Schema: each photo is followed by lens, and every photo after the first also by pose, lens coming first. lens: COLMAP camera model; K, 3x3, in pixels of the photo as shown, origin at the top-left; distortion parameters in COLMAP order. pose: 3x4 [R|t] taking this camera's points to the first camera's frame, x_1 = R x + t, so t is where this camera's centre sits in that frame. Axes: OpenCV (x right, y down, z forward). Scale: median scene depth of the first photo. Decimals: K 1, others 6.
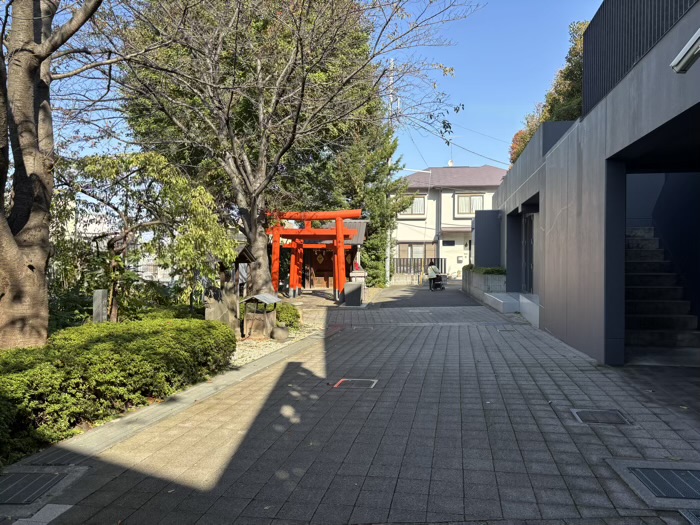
lens RADIAL K [[517.5, 0, 350.0], [0, 517.5, 262.5], [0, 0, 1]] dist [0.053409, -0.113014]
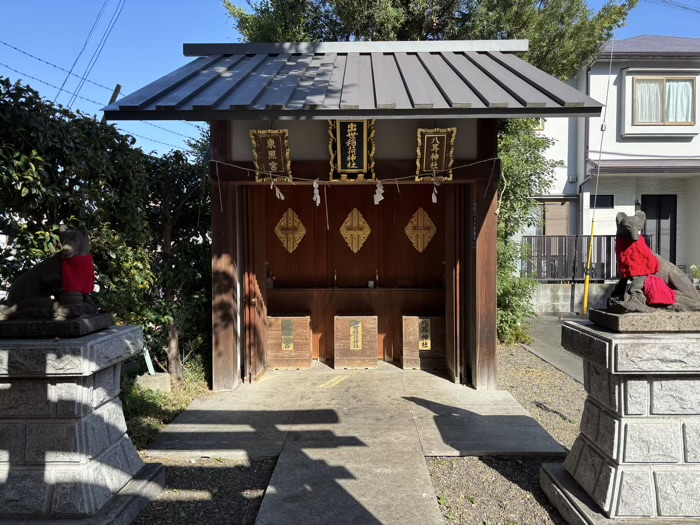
lens RADIAL K [[517.5, 0, 350.0], [0, 517.5, 262.5], [0, 0, 1]] dist [0.053409, -0.113014]
pose [[0.996923, -0.011873, 0.077478, -0.045704], [0.010560, 0.999794, 0.017337, 0.002352], [-0.077668, -0.016466, 0.996843, 0.710417]]
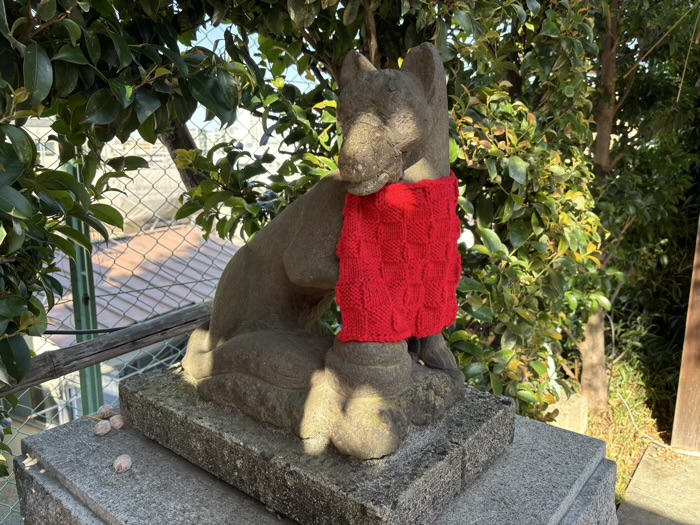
lens RADIAL K [[525.7, 0, 357.9], [0, 525.7, 259.2], [0, 0, 1]] dist [0.057989, -0.064476]
pose [[0.835805, 0.107327, -0.538434, -0.075316], [-0.000610, 0.980887, 0.194576, 0.000708], [0.549027, -0.162300, 0.819895, 0.785368]]
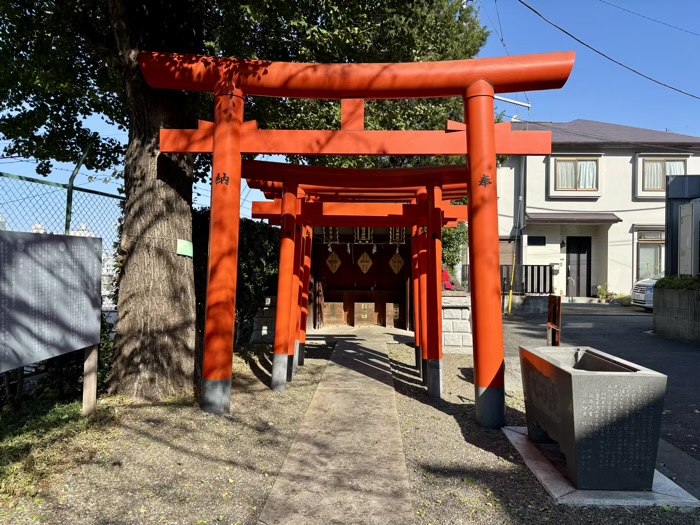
lens RADIAL K [[525.7, 0, 357.9], [0, 525.7, 259.2], [0, 0, 1]] dist [0.057989, -0.064476]
pose [[0.997691, 0.006235, 0.067628, -0.062717], [-0.004206, 0.999538, -0.030112, 0.003477], [-0.067785, 0.029758, 0.997256, 0.483650]]
